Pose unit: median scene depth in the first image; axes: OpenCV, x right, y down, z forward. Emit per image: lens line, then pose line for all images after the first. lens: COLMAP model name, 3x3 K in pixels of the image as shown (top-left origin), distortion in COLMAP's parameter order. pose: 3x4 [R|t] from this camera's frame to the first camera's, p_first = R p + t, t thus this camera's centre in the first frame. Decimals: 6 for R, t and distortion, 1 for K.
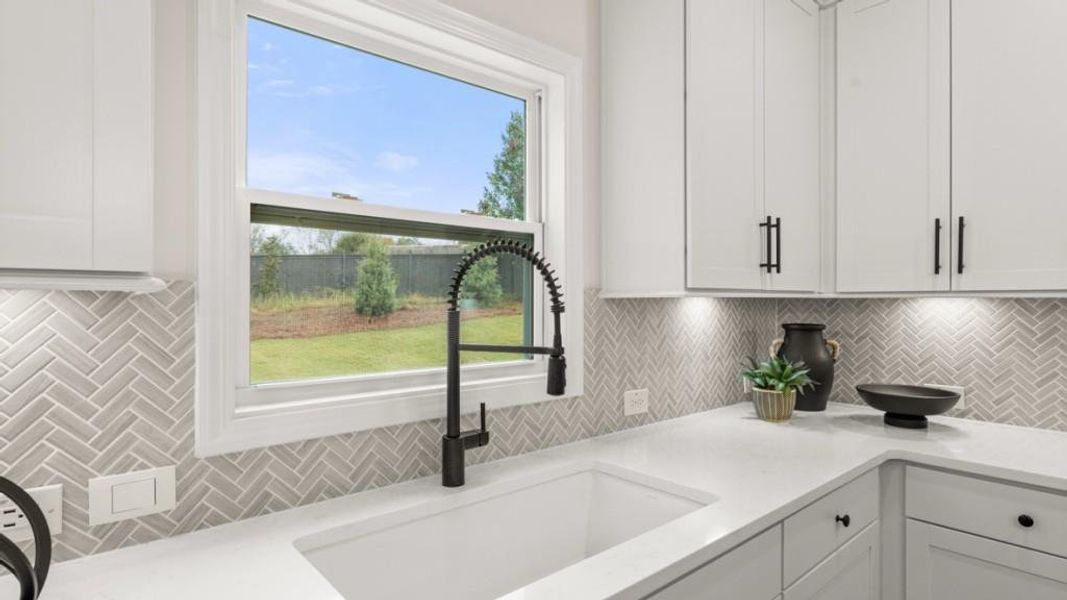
lens RADIAL K [[547.8, 0, 534.2], [0, 547.8, 298.2], [0, 0, 1]] dist [-0.000465, 0.000428]
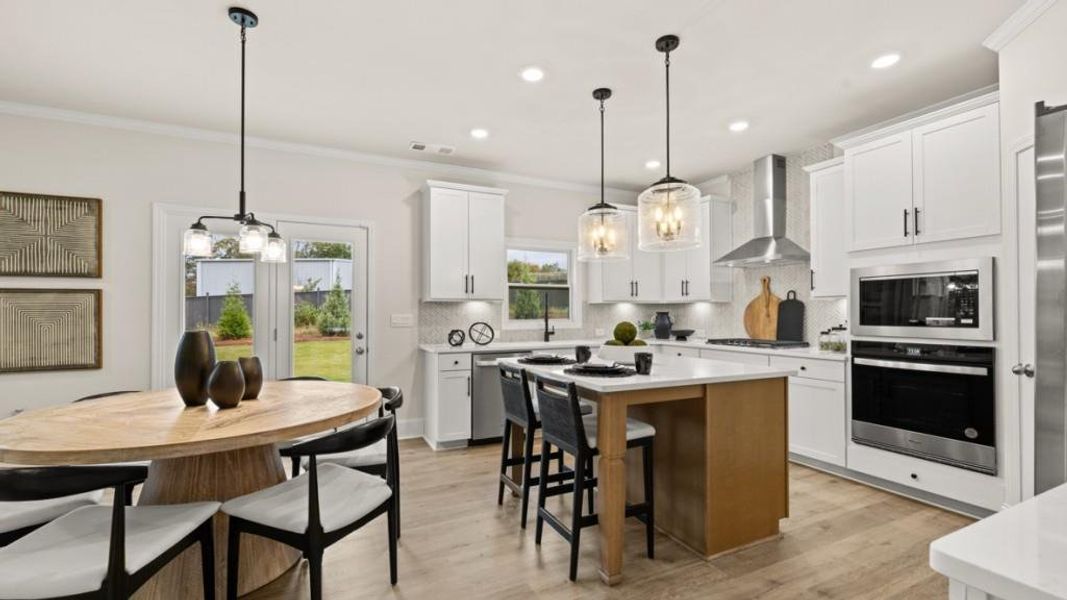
lens RADIAL K [[450.2, 0, 532.0], [0, 450.2, 310.1], [0, 0, 1]] dist [-0.003007, 0.001353]
pose [[0.964389, -0.006777, -0.264401, 0.520363], [0.005900, 0.999974, -0.004112, 0.050198], [0.264422, 0.002405, 0.964404, -1.913230]]
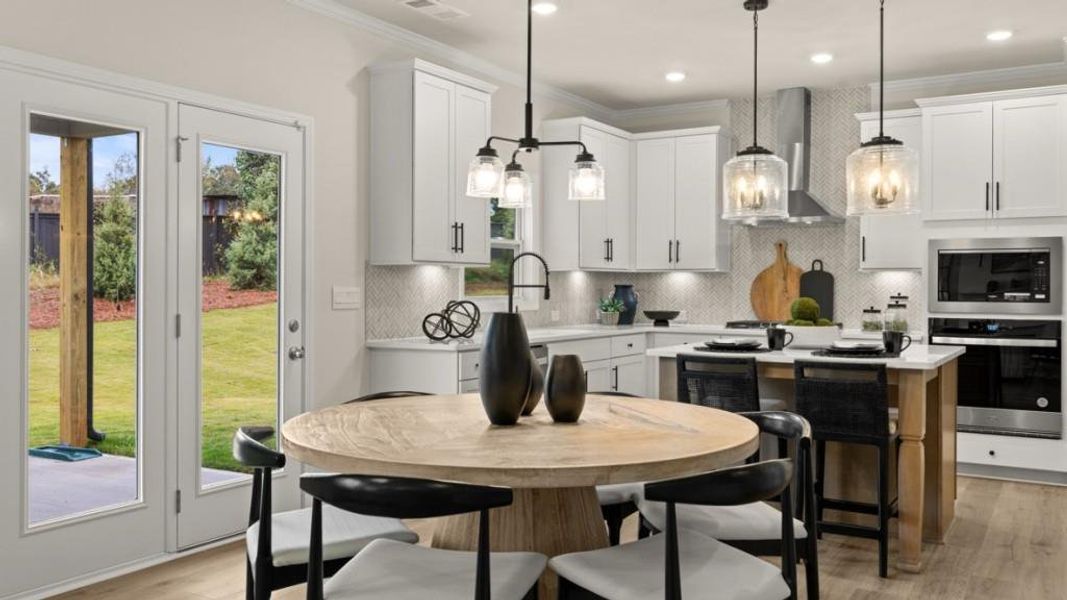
lens RADIAL K [[909.9, 0, 533.7], [0, 909.9, 291.5], [0, 0, 1]] dist [0.010964, 0.008356]
pose [[0.950877, -0.001140, 0.309566, -1.051090], [-0.002176, 0.999944, 0.010365, 0.043968], [-0.309560, -0.010529, 0.950822, -2.536185]]
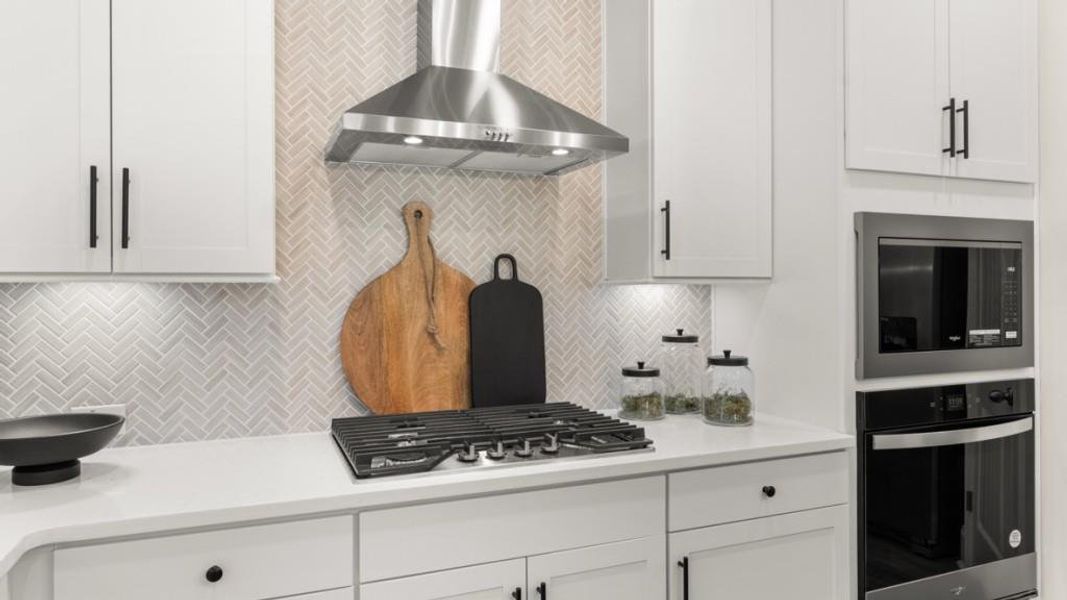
lens RADIAL K [[683.1, 0, 533.3], [0, 683.1, 290.4], [0, 0, 1]] dist [-0.003963, 0.004609]
pose [[0.327657, -0.008055, 0.944762, 0.103313], [0.000386, 0.999965, 0.008392, 0.002161], [-0.944797, -0.002385, 0.327648, 0.189358]]
